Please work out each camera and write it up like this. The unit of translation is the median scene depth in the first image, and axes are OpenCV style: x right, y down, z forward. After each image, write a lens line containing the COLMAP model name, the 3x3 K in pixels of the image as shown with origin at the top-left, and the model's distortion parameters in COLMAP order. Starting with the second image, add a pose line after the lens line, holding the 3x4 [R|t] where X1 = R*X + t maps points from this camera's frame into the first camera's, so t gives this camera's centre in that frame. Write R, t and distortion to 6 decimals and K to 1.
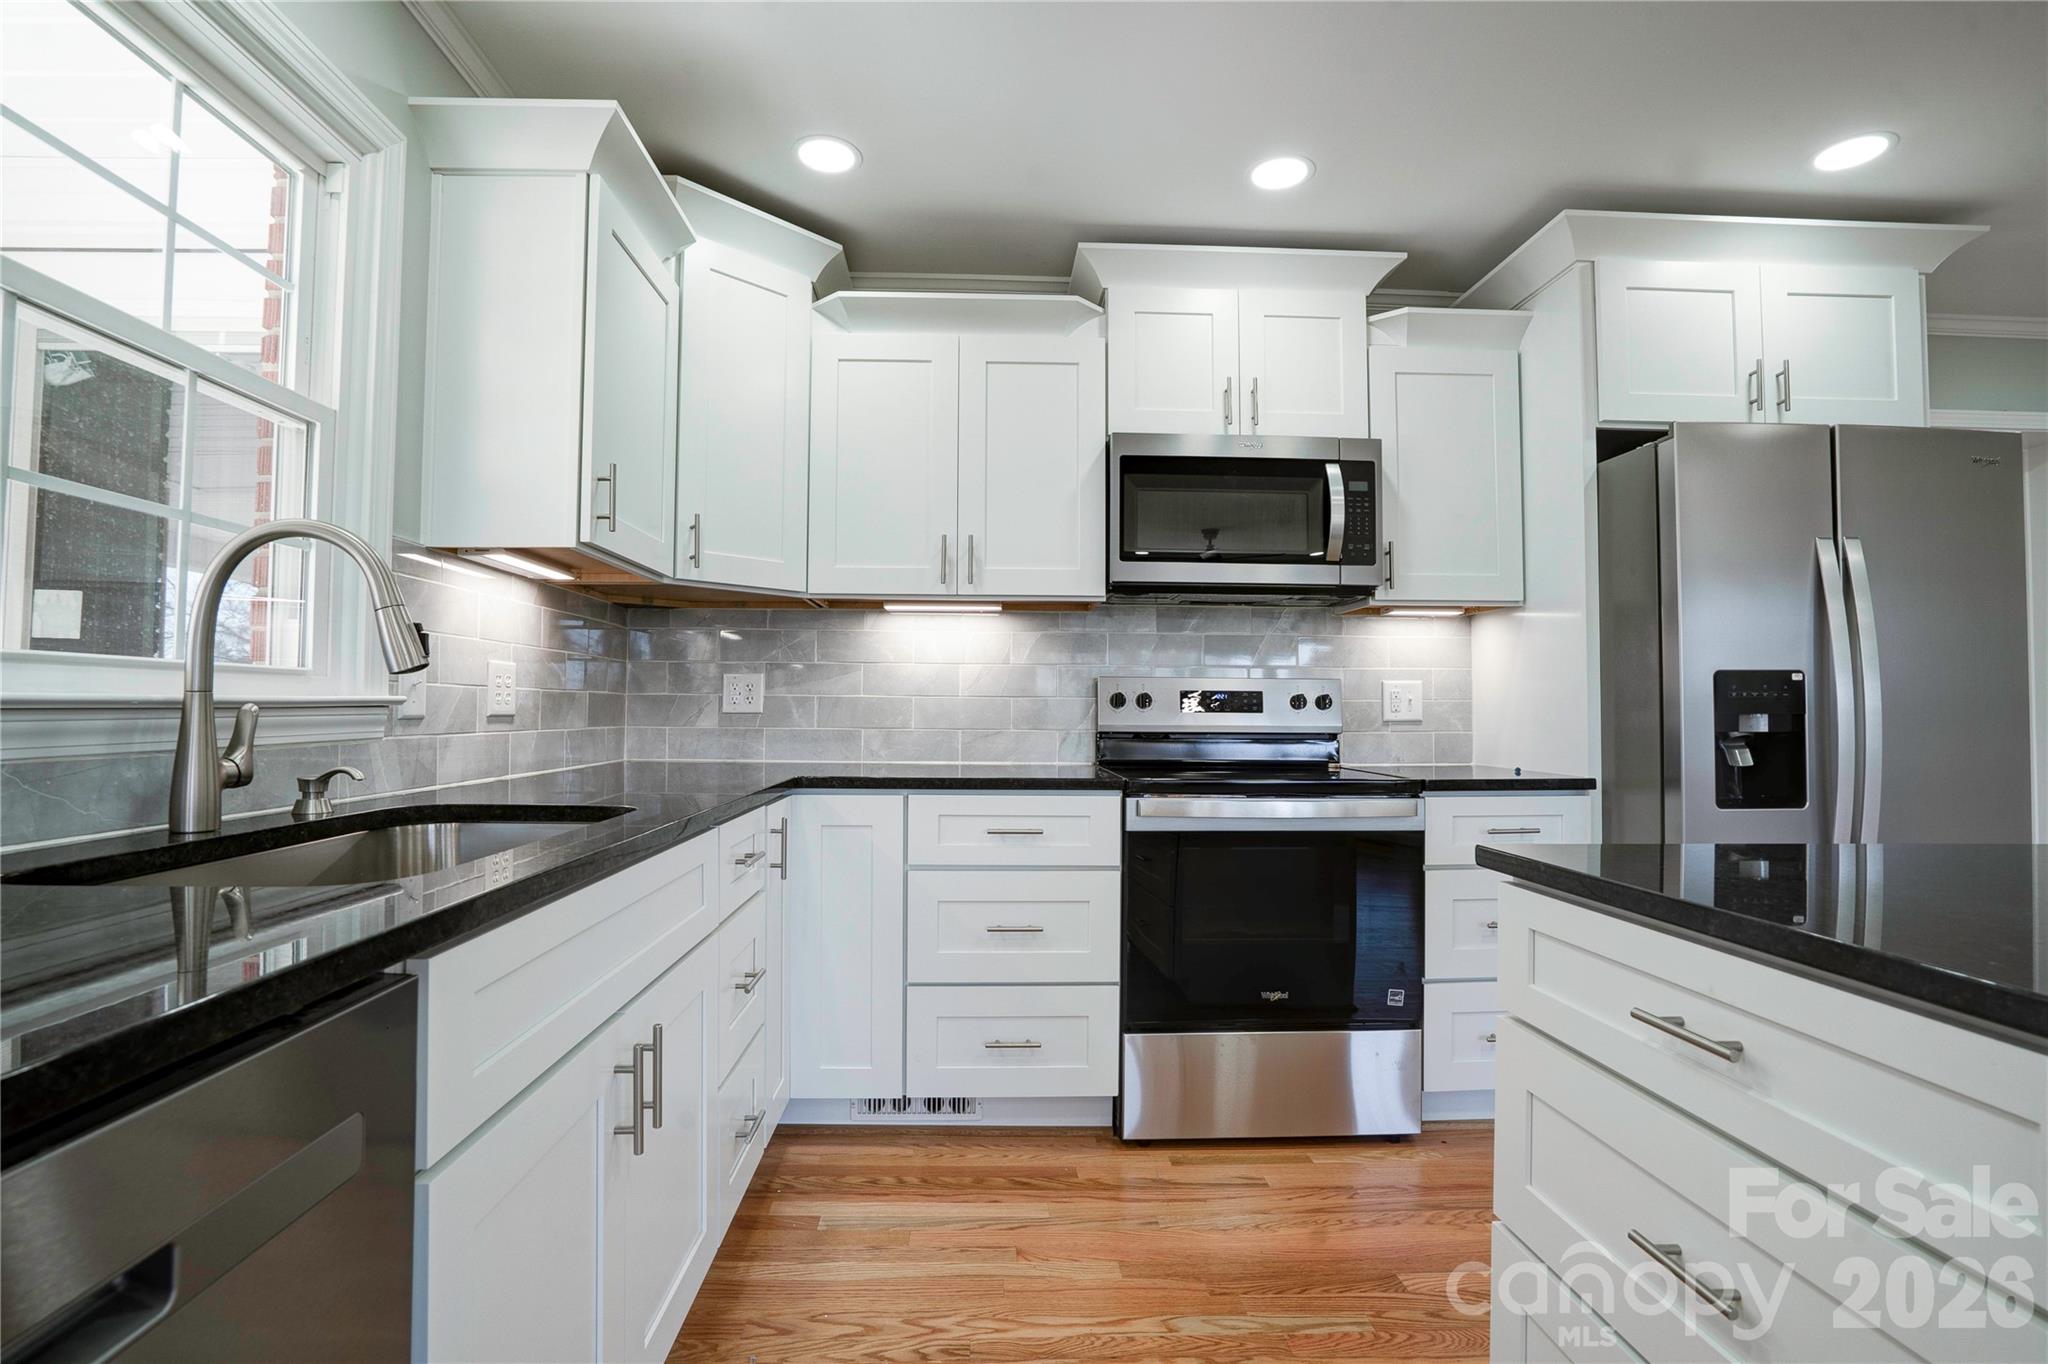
lens RADIAL K [[952.0, 0, 1008.4], [0, 952.0, 684.4], [0, 0, 1]] dist [-0.061106, 0.023486]
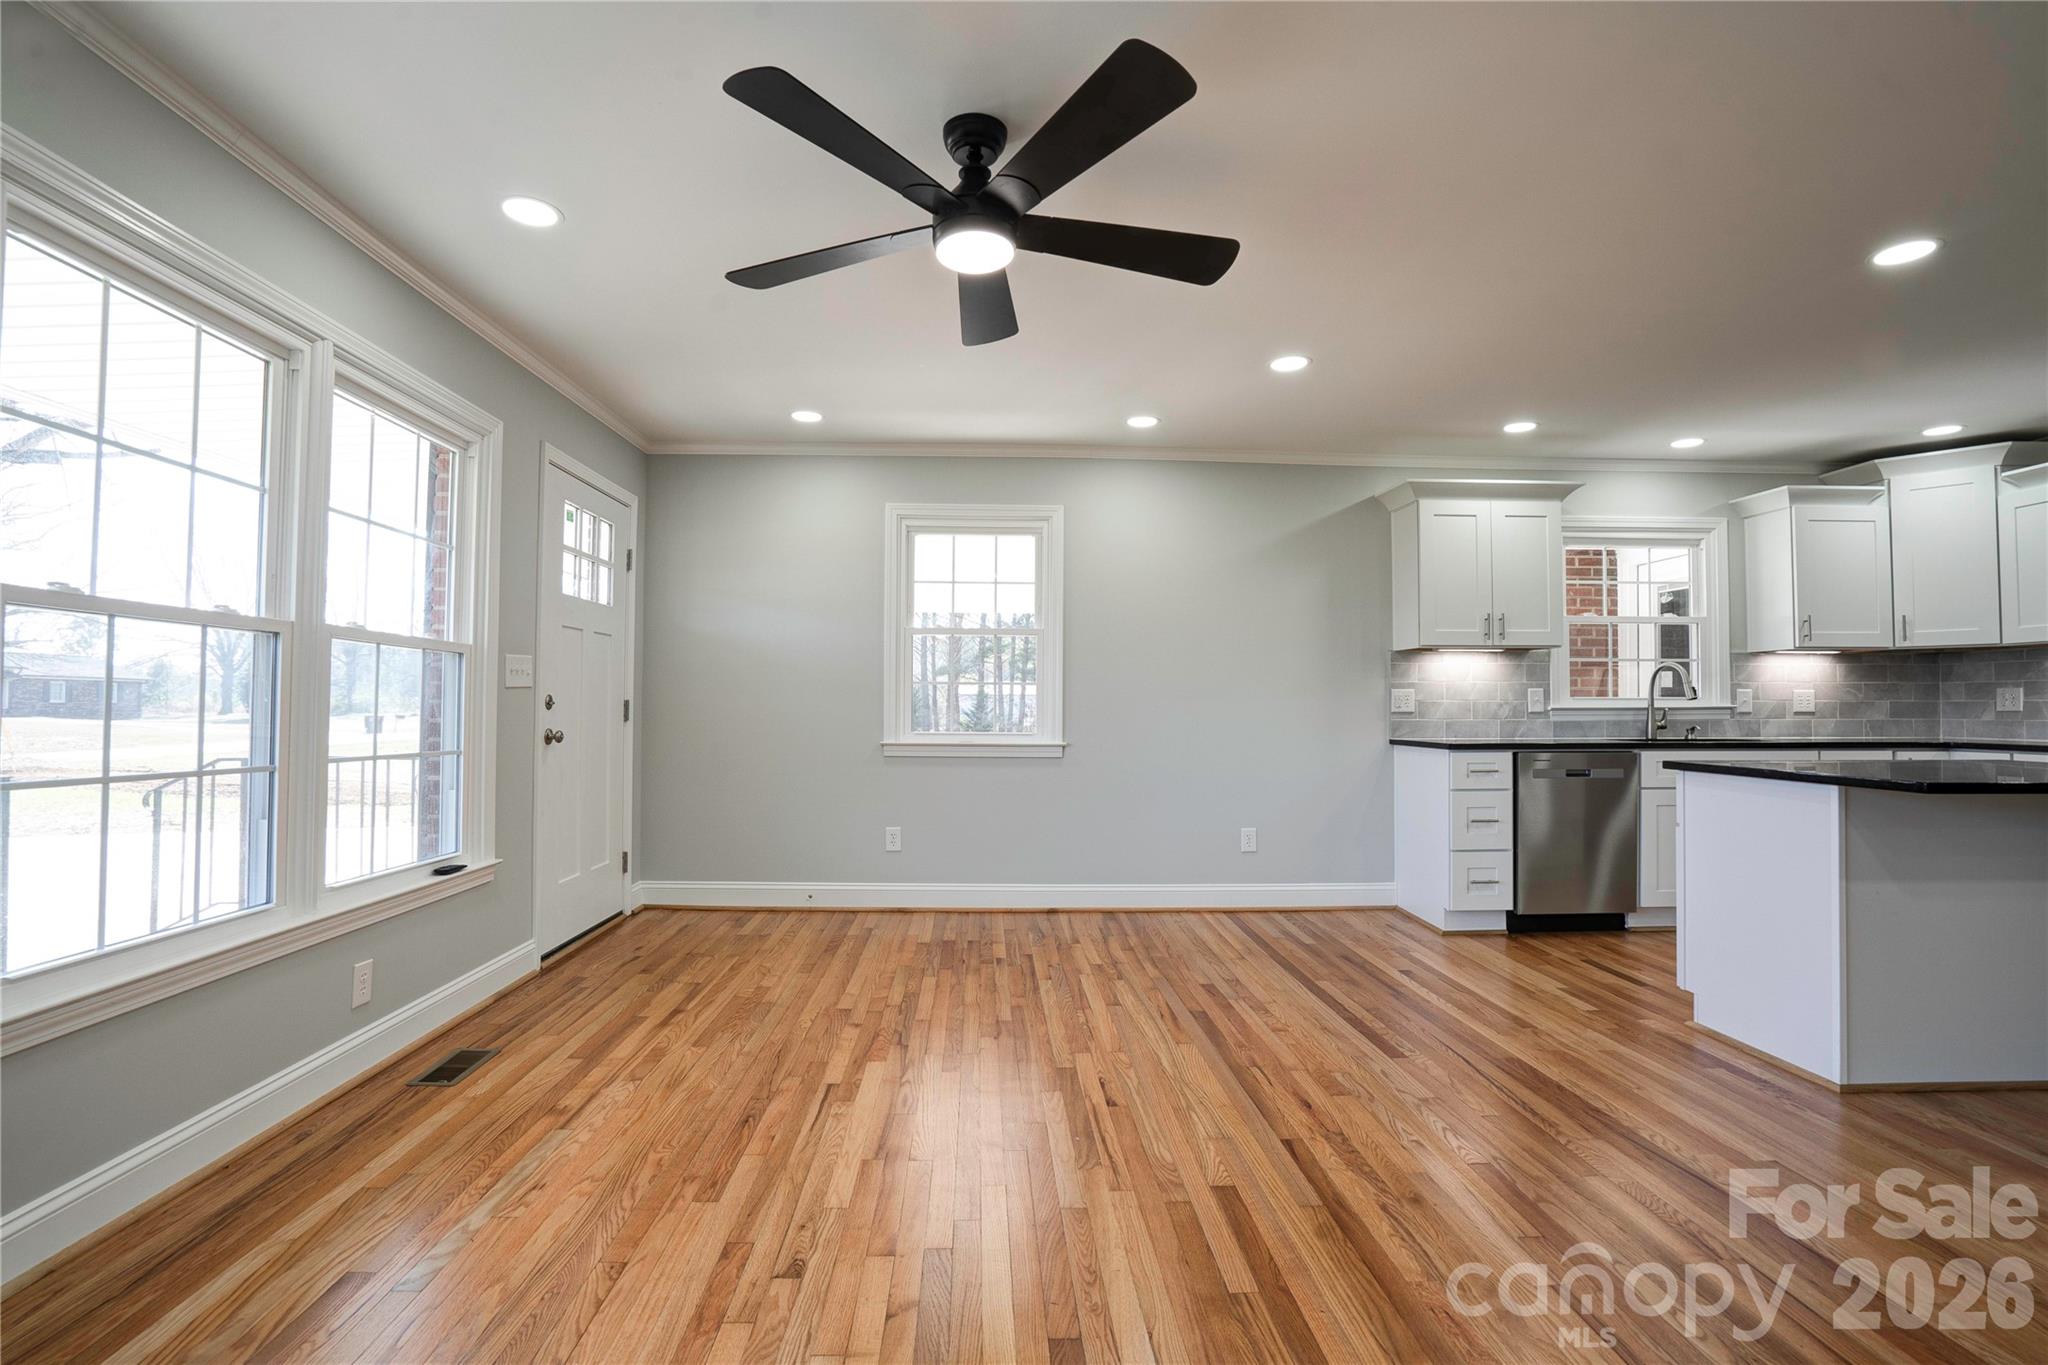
lens RADIAL K [[952.0, 0, 1008.4], [0, 952.0, 684.9], [0, 0, 1]] dist [-0.061106, 0.023486]
pose [[-0.014939, -0.028461, -0.999483, 1.832435], [0.025201, 0.999267, -0.028832, -0.020551], [0.999571, -0.025619, -0.014211, -1.007486]]
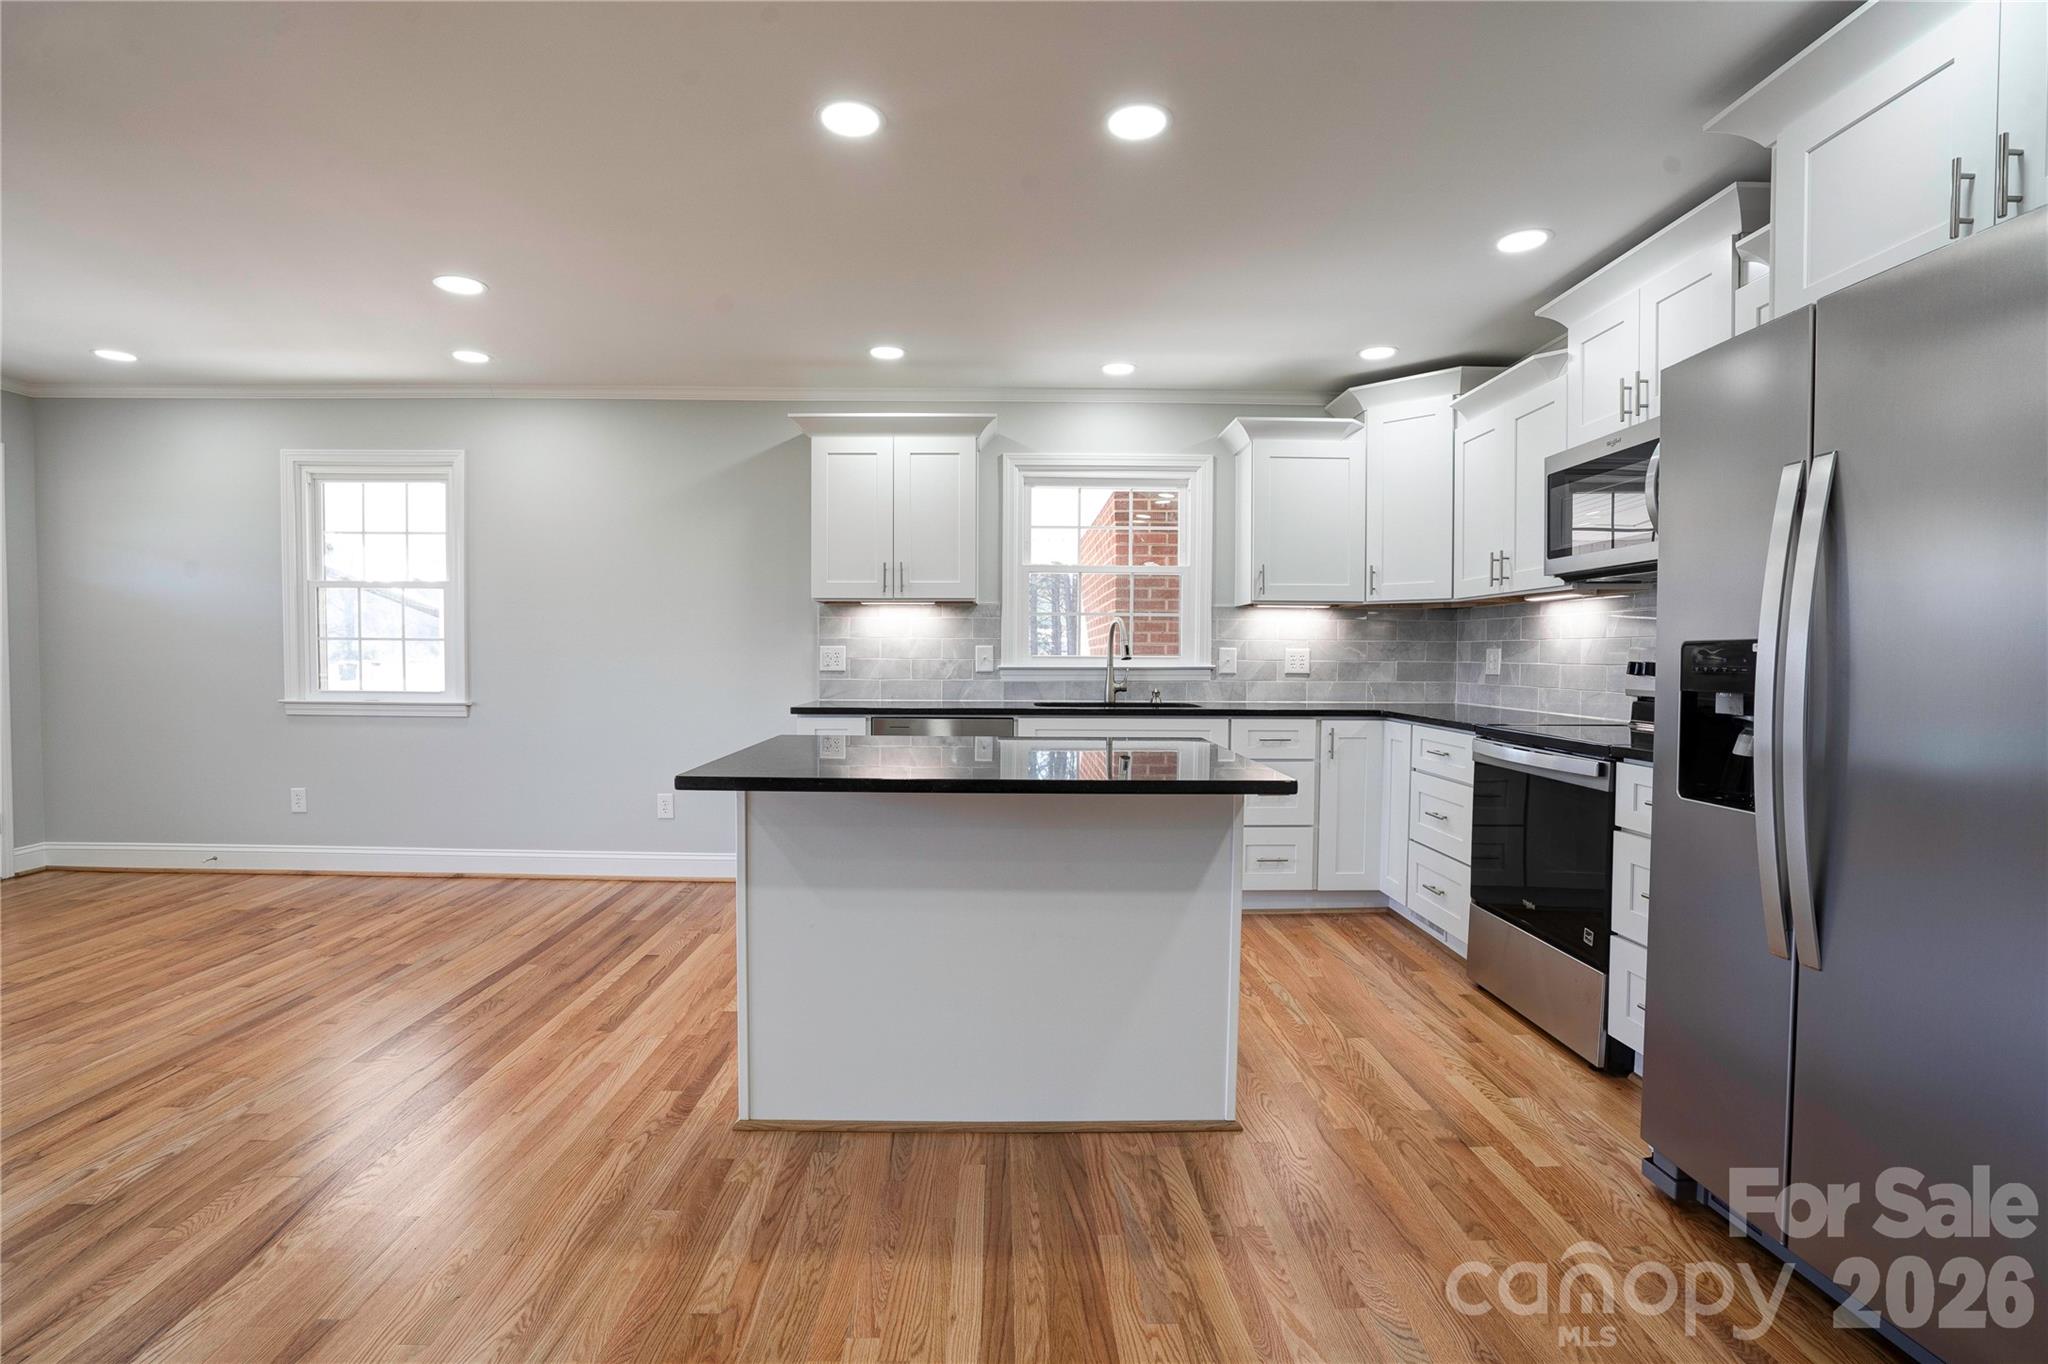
lens RADIAL K [[943.4, 0, 1002.2], [0, 943.4, 682.5], [0, 0, 1]] dist [-0.071423, 0.033041]
pose [[-0.030805, 0.022583, -0.999270, 1.614559], [0.020958, 0.999540, 0.021943, -0.008575], [0.999306, -0.020266, -0.031264, 0.361509]]
